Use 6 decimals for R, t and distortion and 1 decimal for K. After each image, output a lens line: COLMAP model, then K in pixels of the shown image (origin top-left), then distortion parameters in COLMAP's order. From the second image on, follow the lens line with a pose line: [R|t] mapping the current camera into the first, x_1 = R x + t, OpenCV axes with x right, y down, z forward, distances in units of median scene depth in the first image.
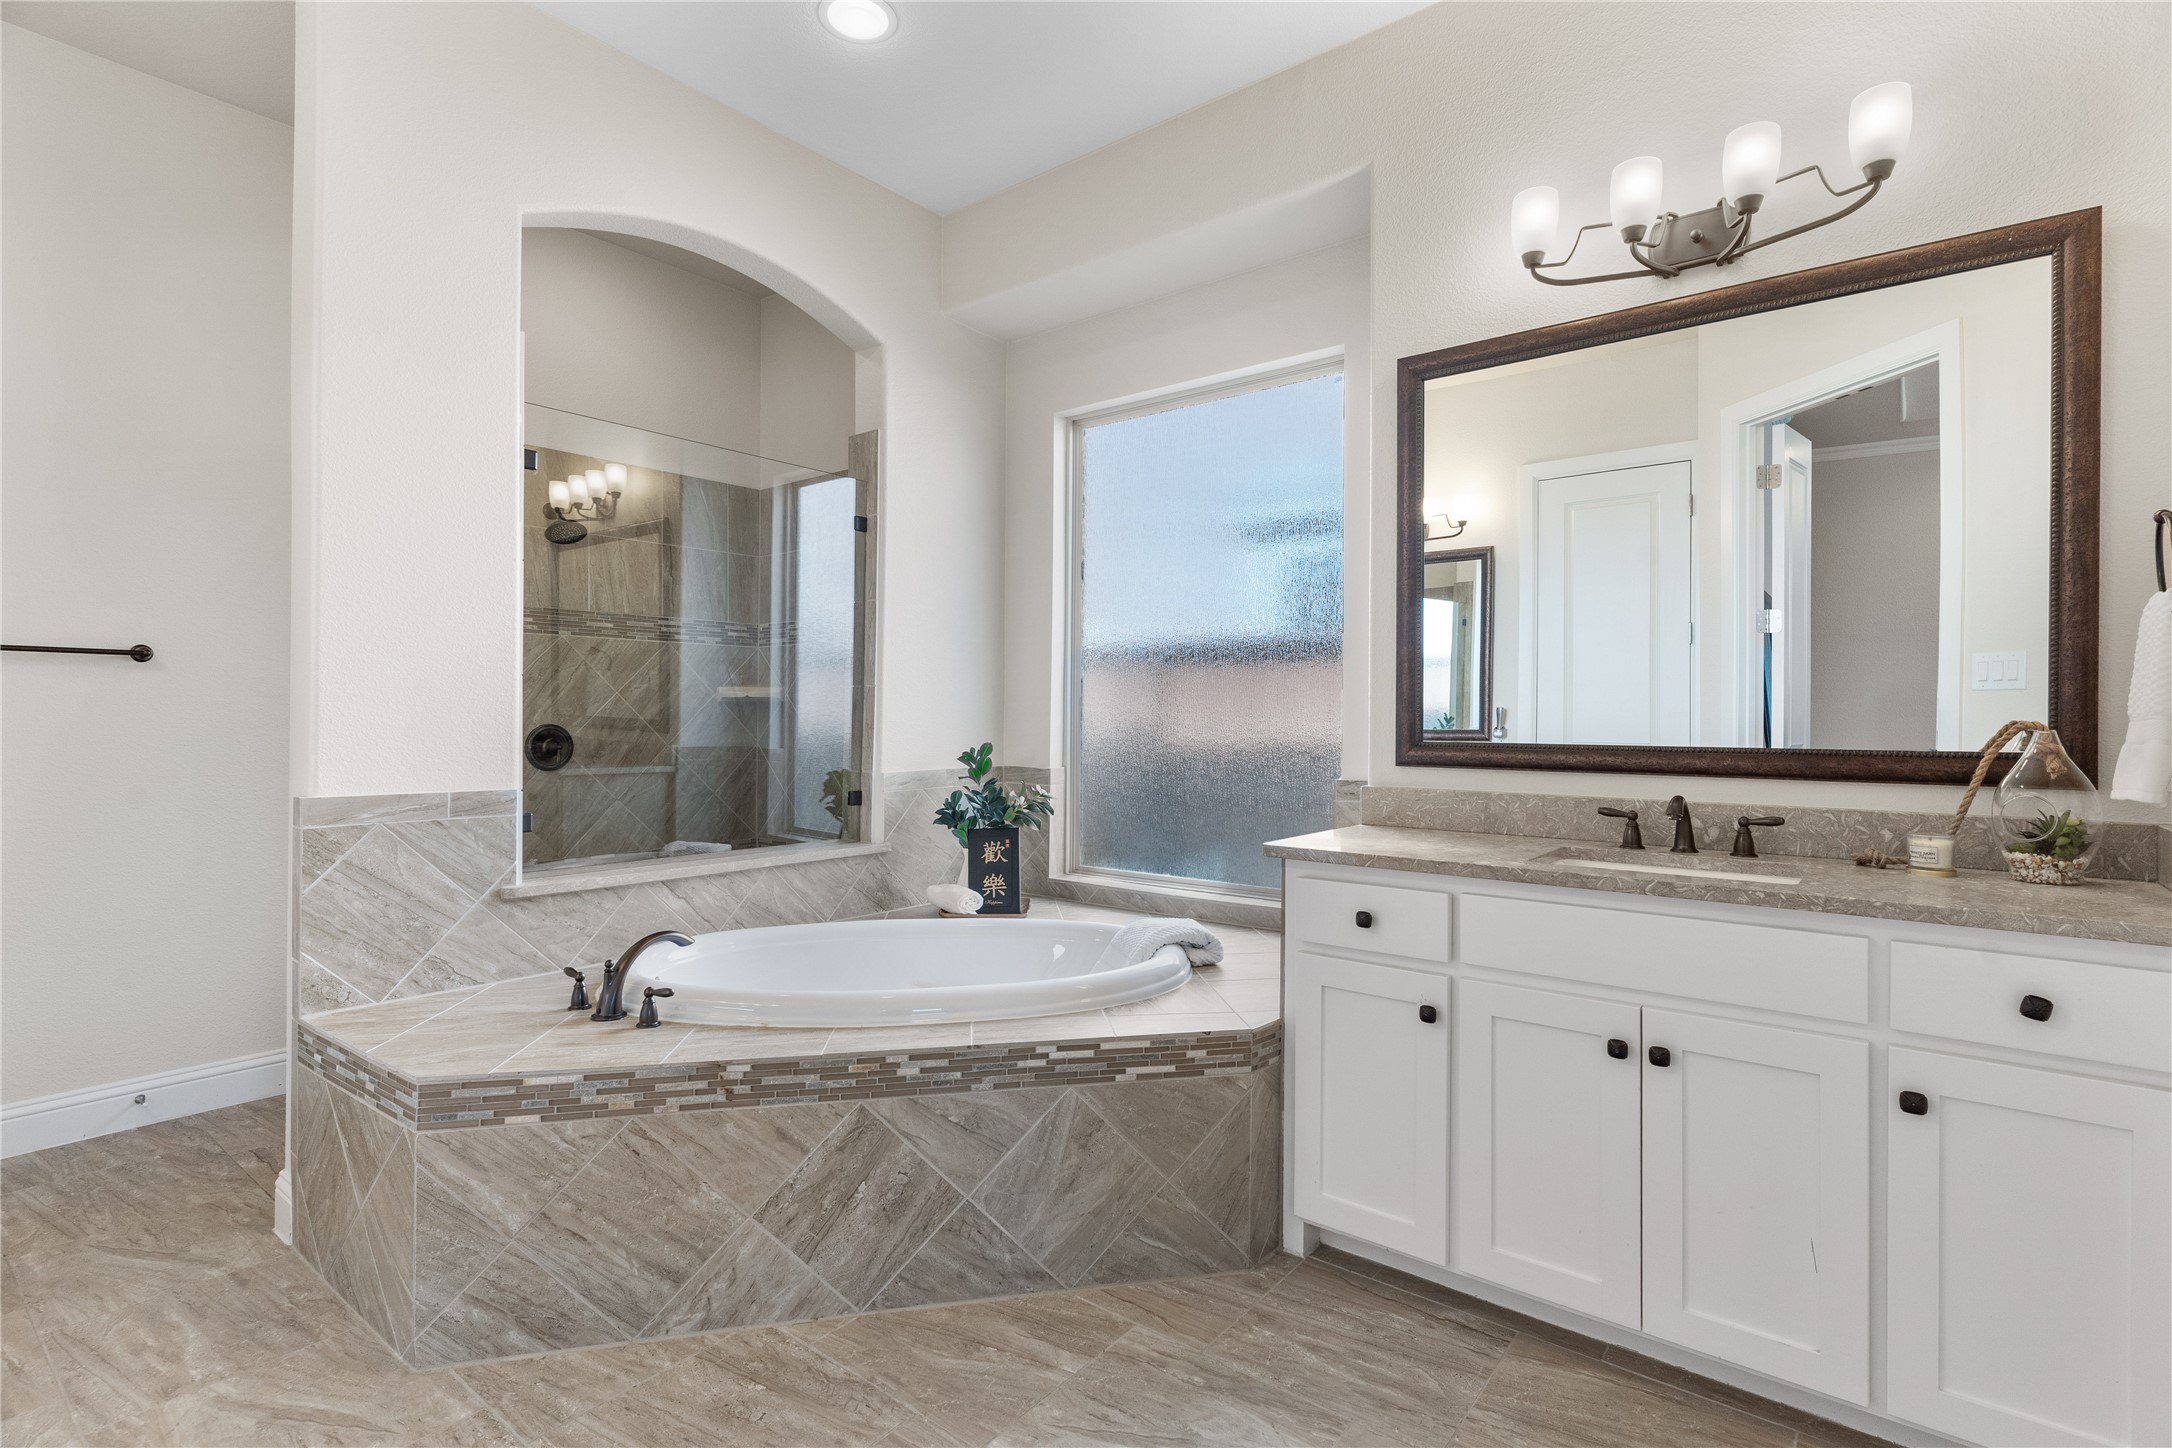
lens RADIAL K [[1029.9, 0, 1091.9], [0, 1029.9, 721.2], [0, 0, 1]] dist [0.002259, -0.000822]
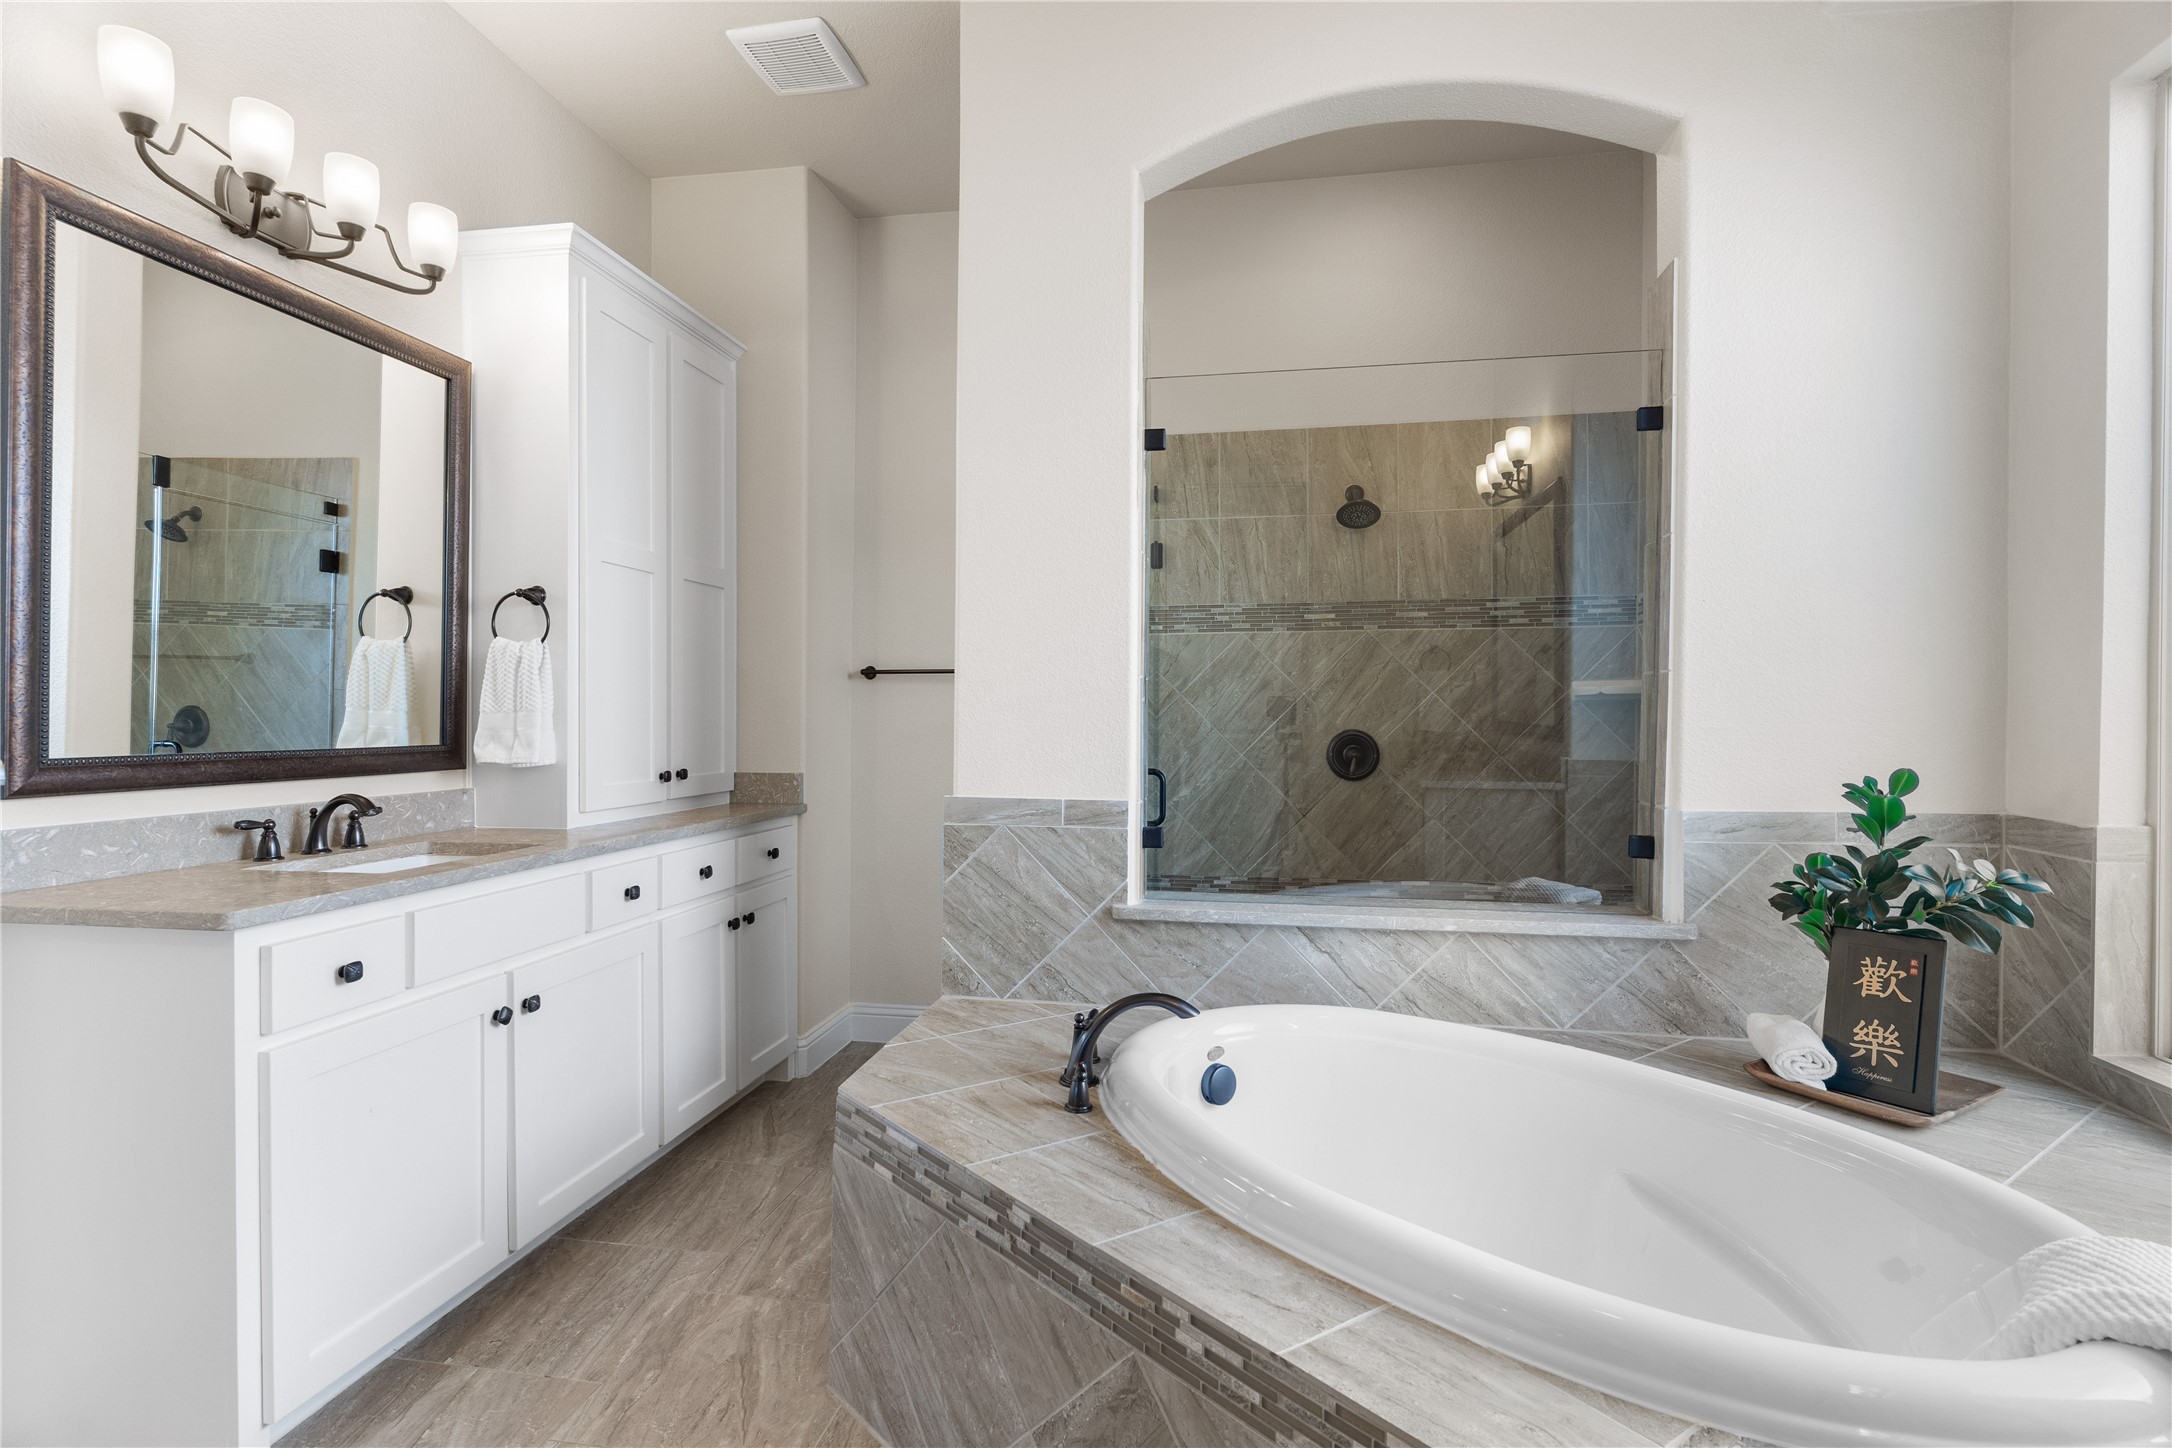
lens RADIAL K [[1029.9, 0, 1085.7], [0, 1029.9, 721.0], [0, 0, 1]] dist [0.002259, -0.000822]
pose [[0.474036, -0.002363, -0.880502, 0.245415], [-0.001126, 0.999994, -0.003290, -0.002065], [0.880505, 0.002551, 0.474031, 0.556371]]
